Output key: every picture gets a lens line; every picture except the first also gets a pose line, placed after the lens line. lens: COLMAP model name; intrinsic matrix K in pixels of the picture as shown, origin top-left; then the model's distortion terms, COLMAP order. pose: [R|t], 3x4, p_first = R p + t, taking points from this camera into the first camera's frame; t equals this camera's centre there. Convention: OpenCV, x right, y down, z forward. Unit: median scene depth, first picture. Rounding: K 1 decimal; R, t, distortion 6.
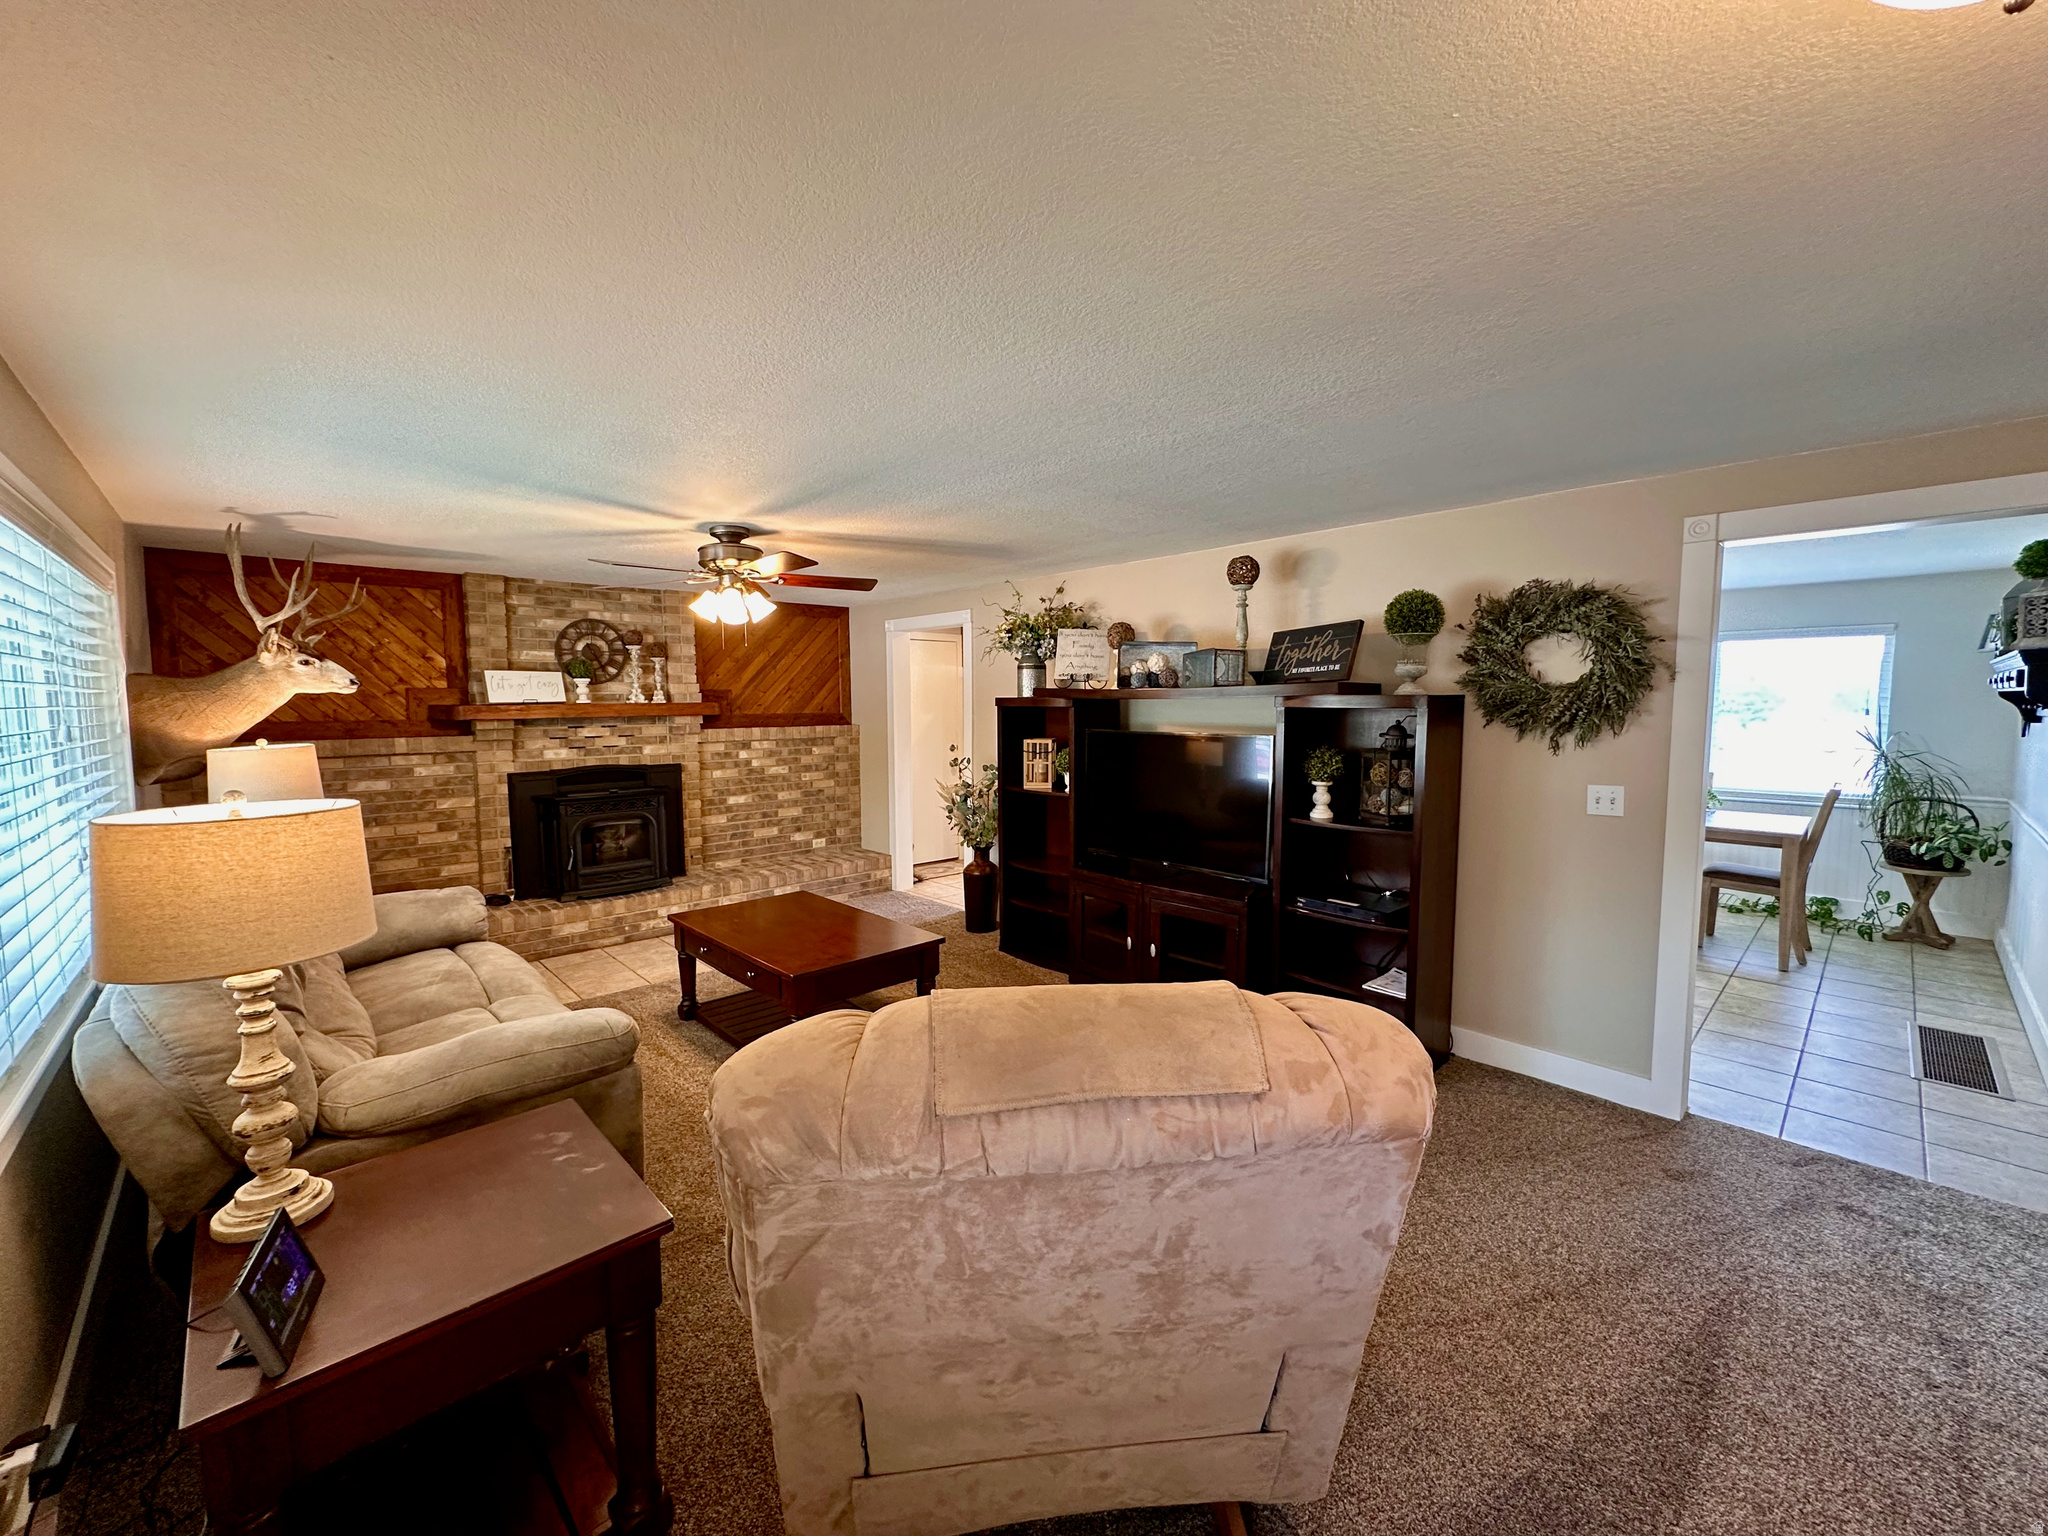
lens RADIAL K [[820.9, 0, 1027.0], [0, 820.9, 769.8], [0, 0, 1]] dist [-0.003993, 0.001195]
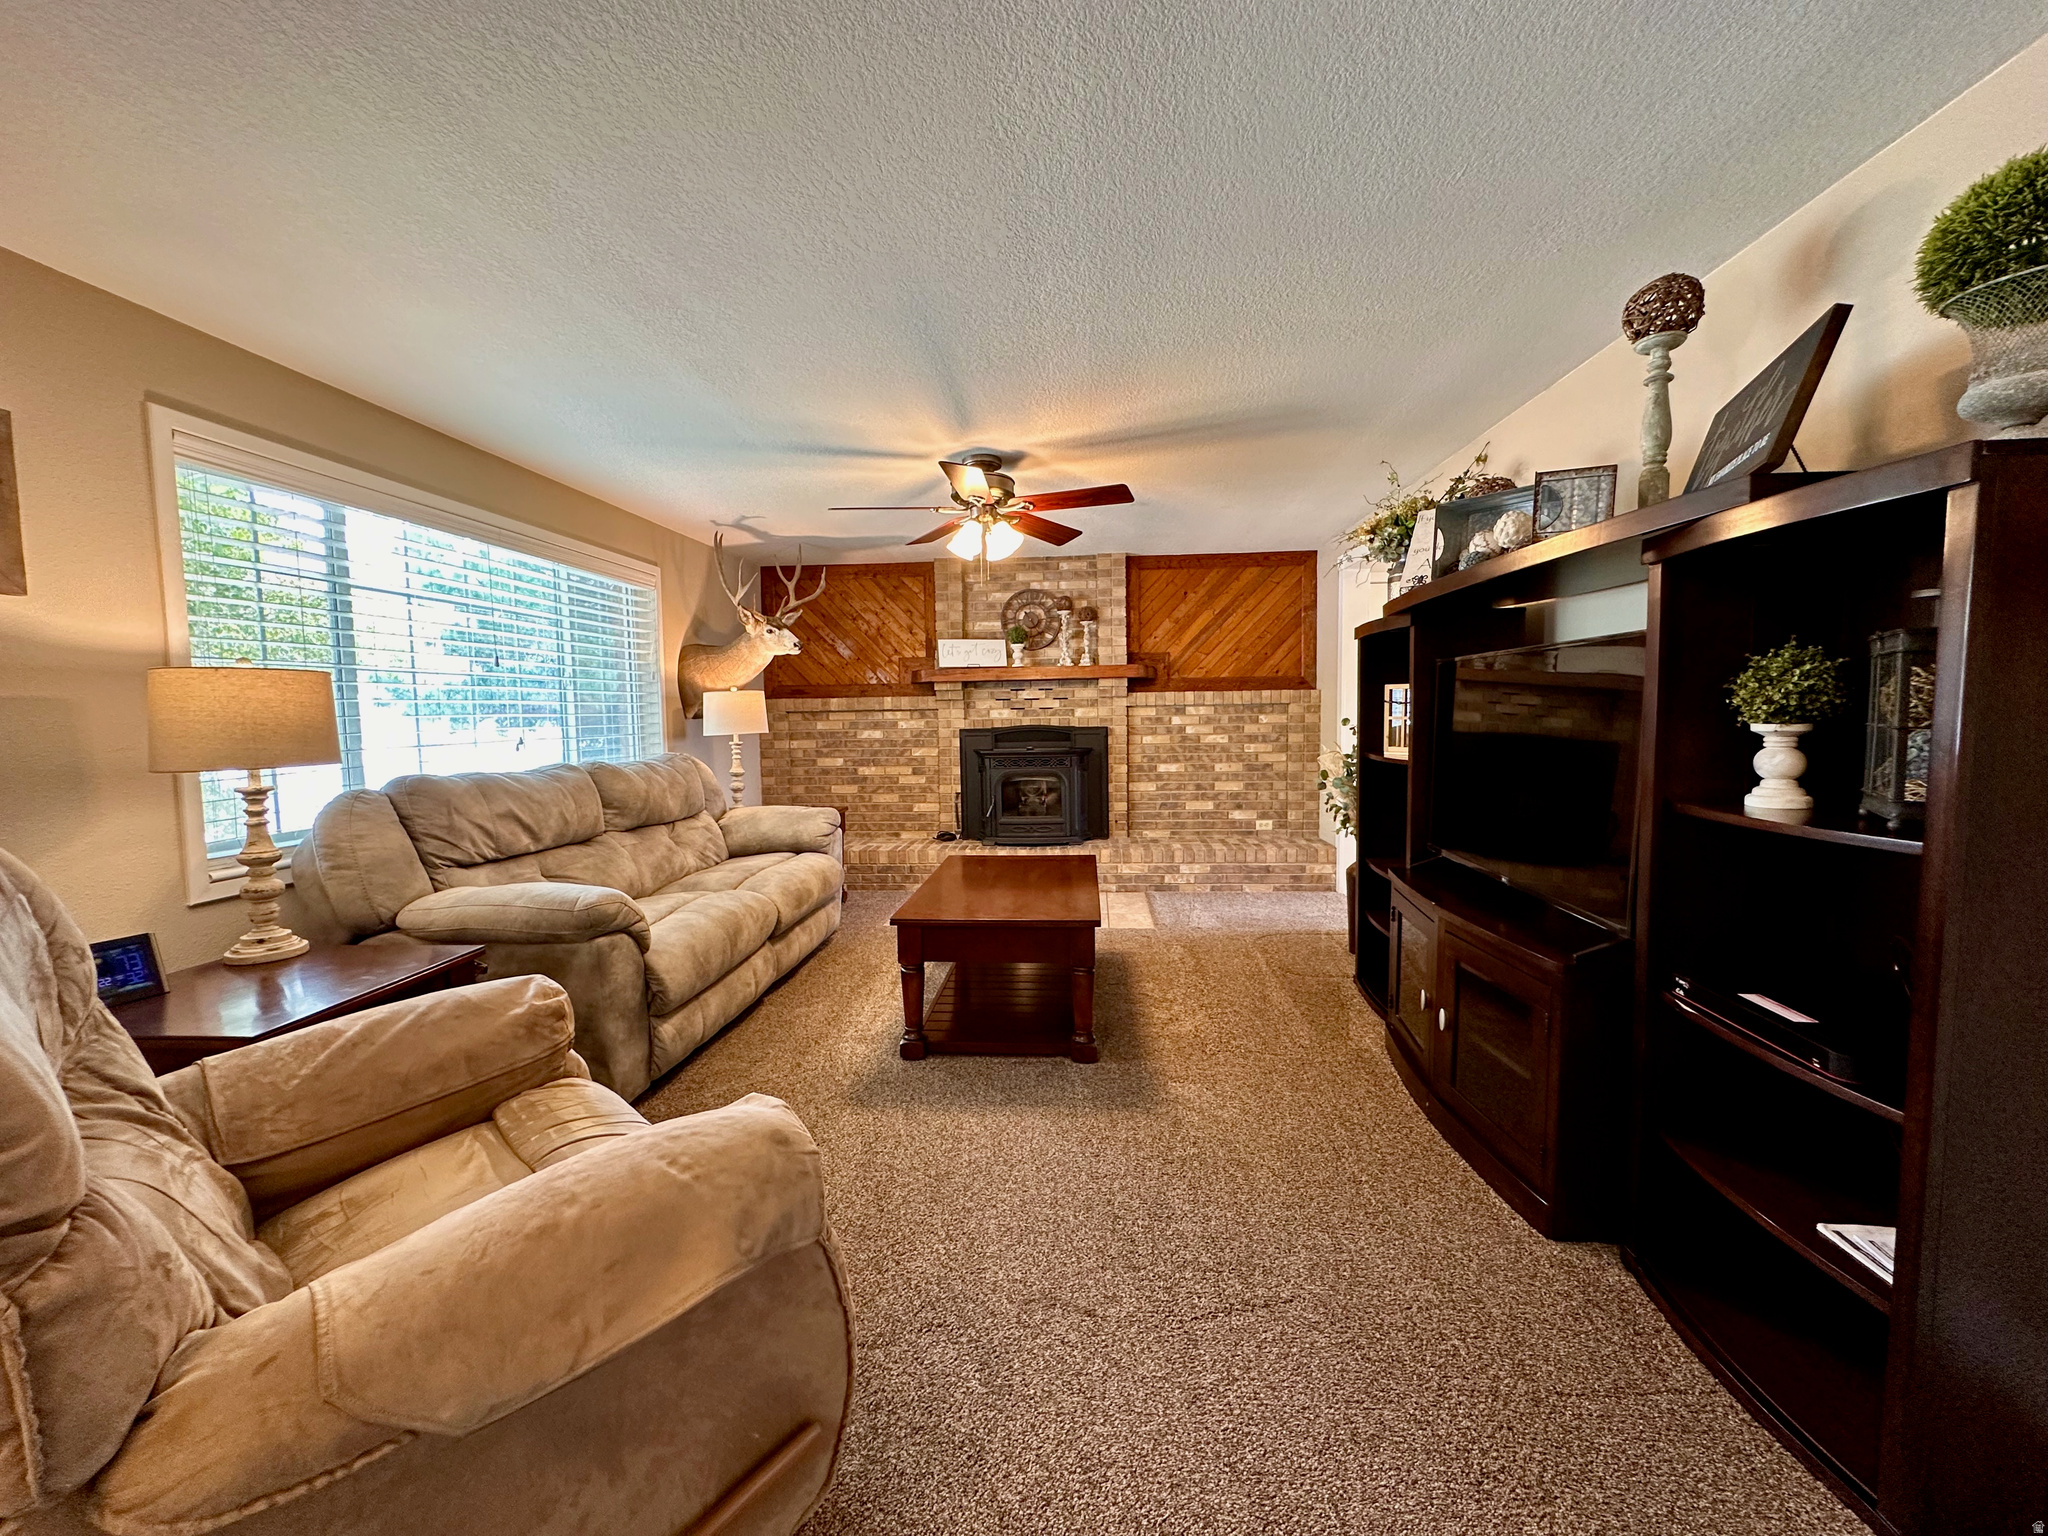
lens RADIAL K [[820.9, 0, 1019.3], [0, 820.9, 767.3], [0, 0, 1]] dist [-0.003993, 0.001195]
pose [[0.666617, 0.046612, -0.743942, 0.265790], [-0.050880, 0.998561, 0.016973, 0.031714], [0.743662, 0.026538, 0.668029, 0.265910]]
